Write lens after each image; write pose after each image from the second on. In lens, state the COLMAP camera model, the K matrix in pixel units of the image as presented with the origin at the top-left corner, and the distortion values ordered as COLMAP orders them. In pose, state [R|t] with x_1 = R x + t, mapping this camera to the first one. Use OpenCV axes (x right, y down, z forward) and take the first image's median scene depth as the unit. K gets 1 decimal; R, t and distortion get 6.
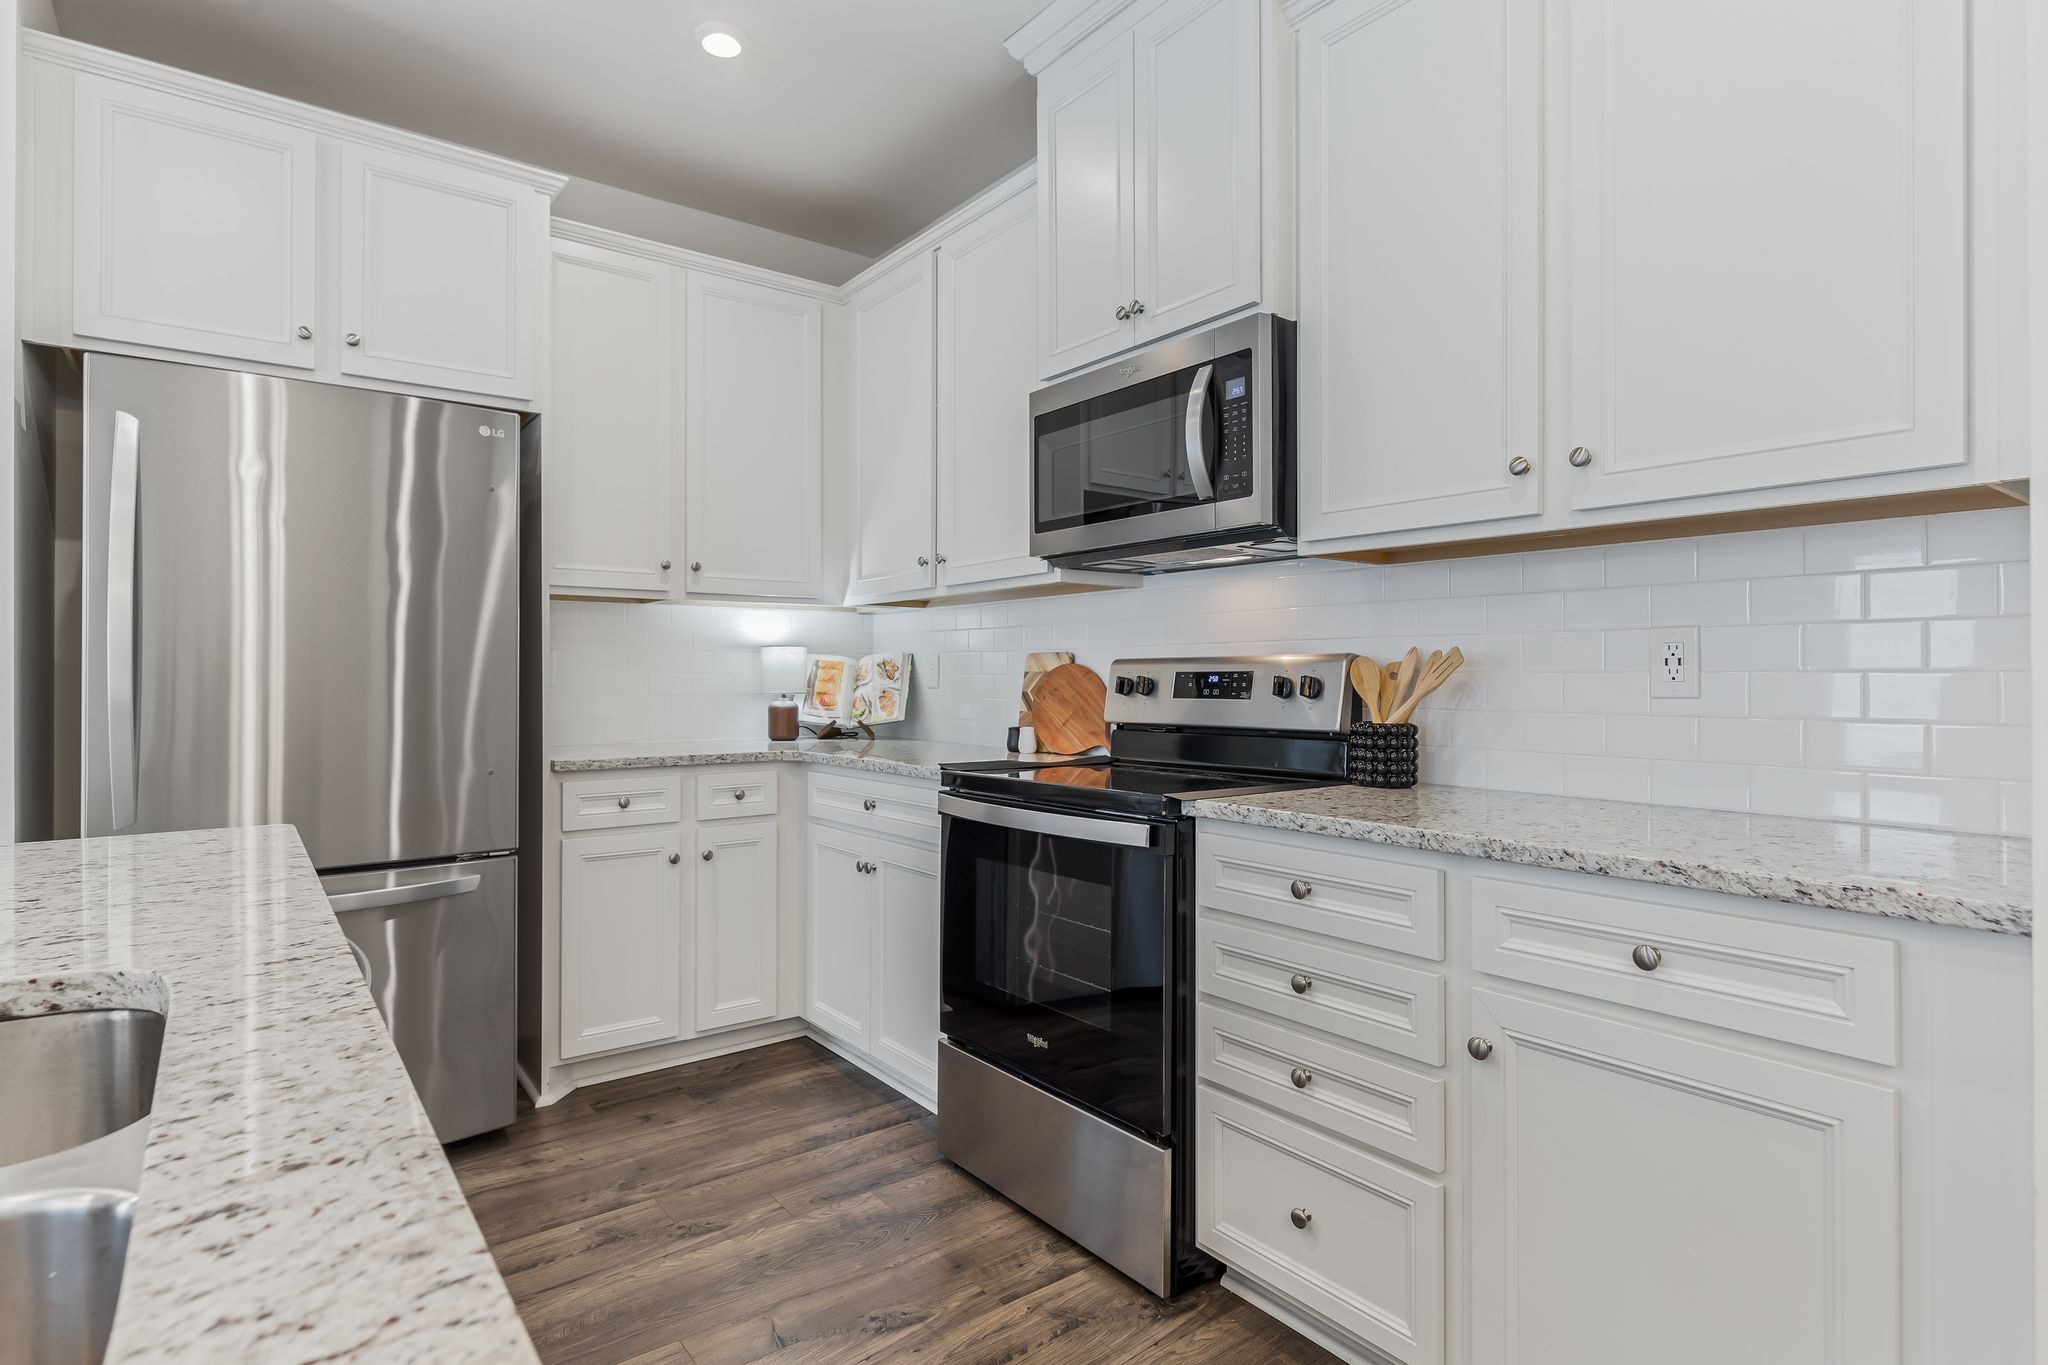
lens RADIAL K [[1054.9, 0, 1023.3], [0, 1054.9, 677.7], [0, 0, 1]] dist [0.003885, 0.000004]
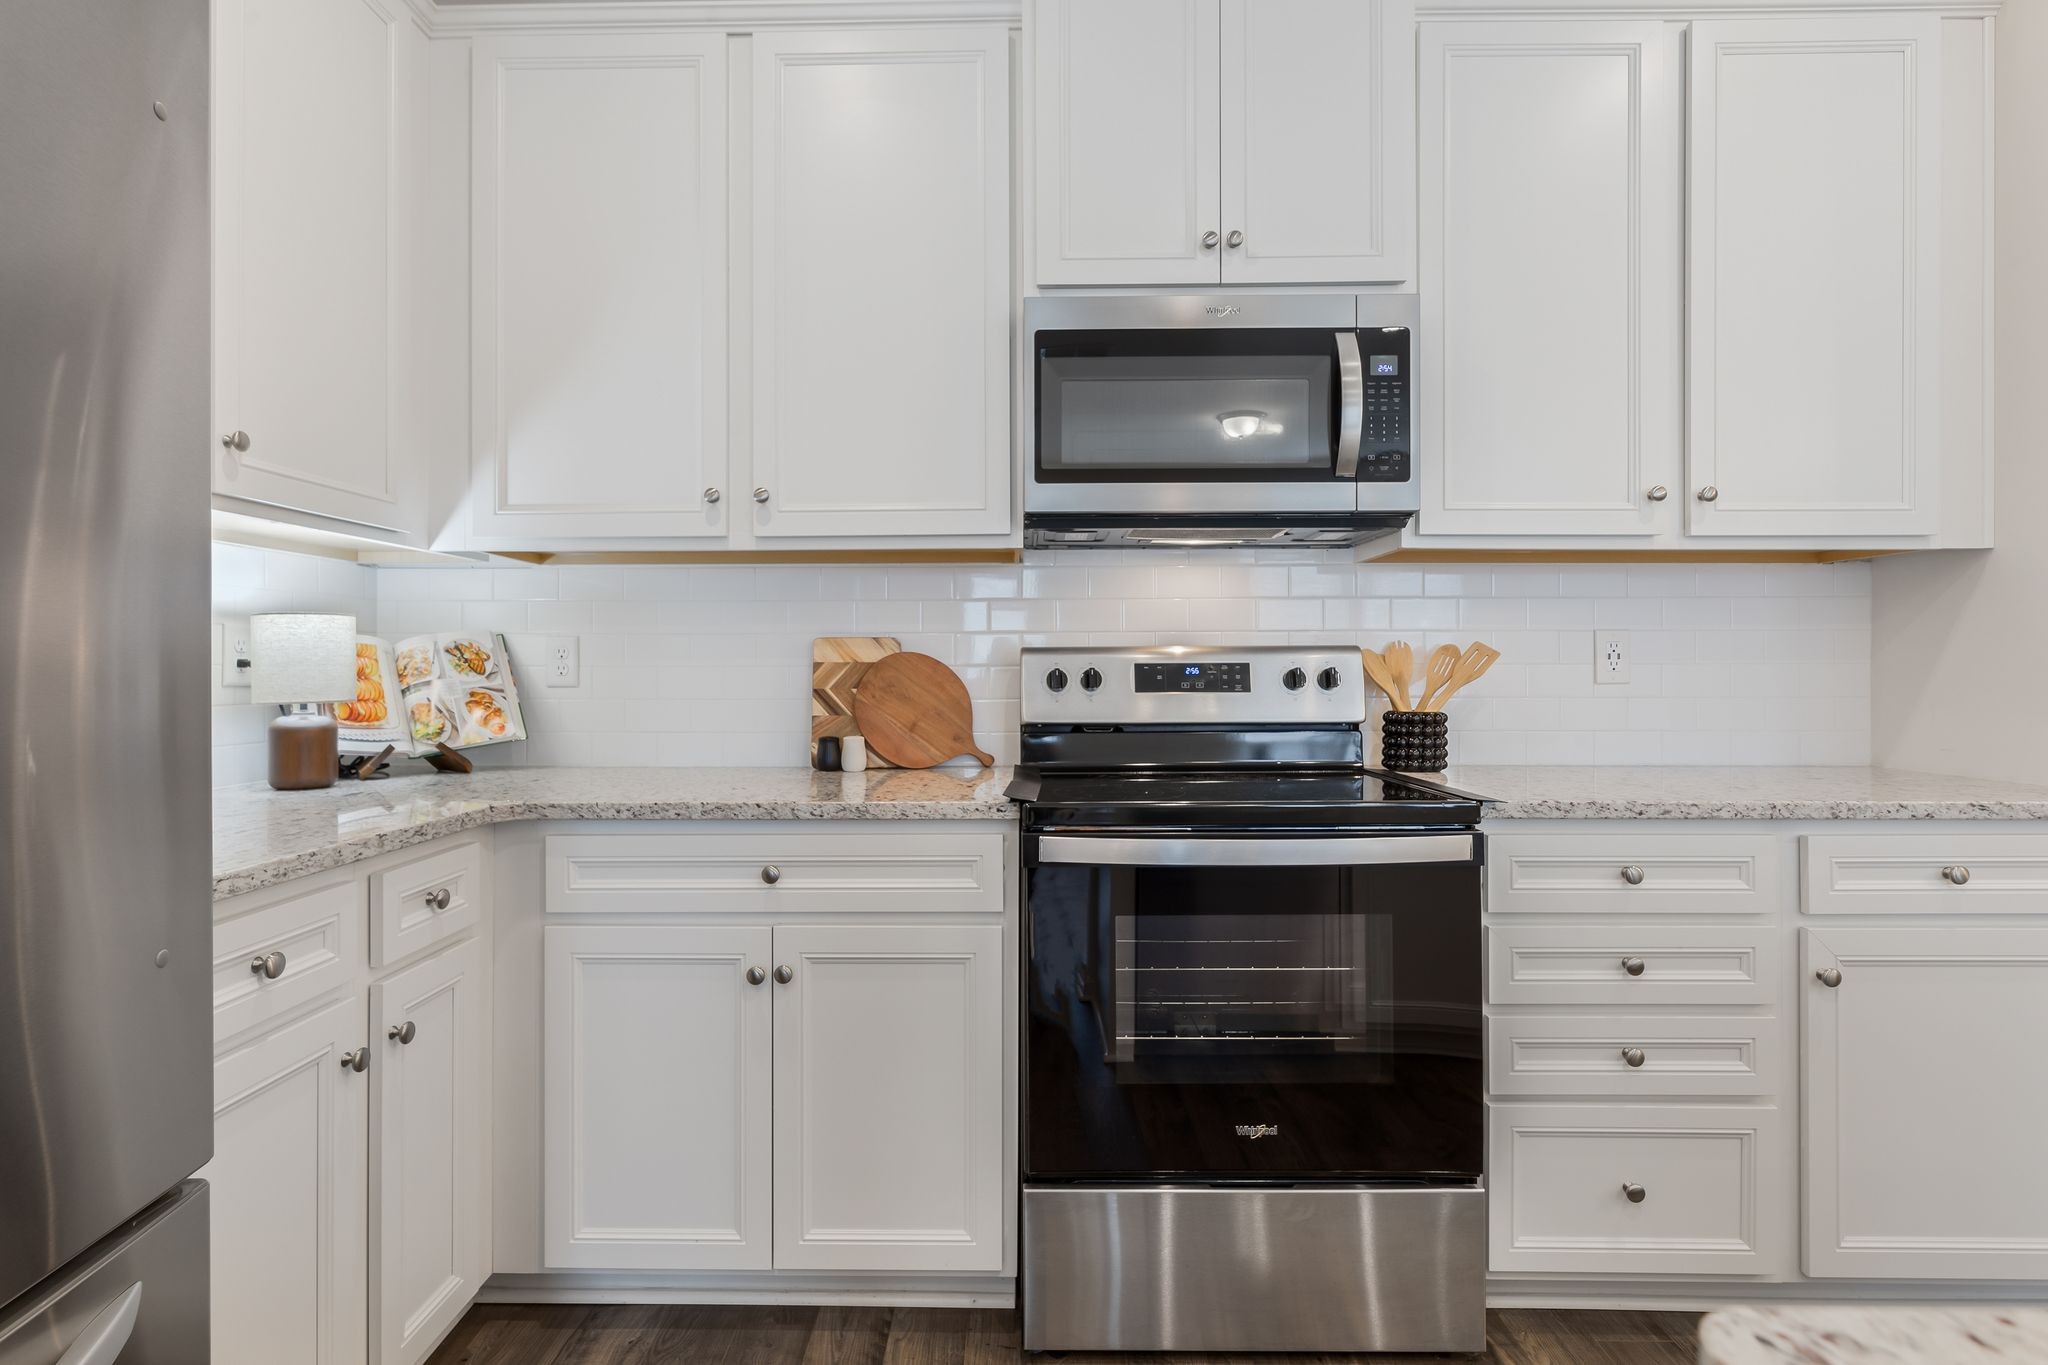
lens RADIAL K [[961.8, 0, 1015.5], [0, 961.8, 672.7], [0, 0, 1]] dist [0.000728, 0.000833]
pose [[0.620608, -0.006125, 0.784097, -0.611567], [0.002632, 0.999980, 0.005729, -0.002664], [-0.784116, -0.001491, 0.620612, 0.642954]]
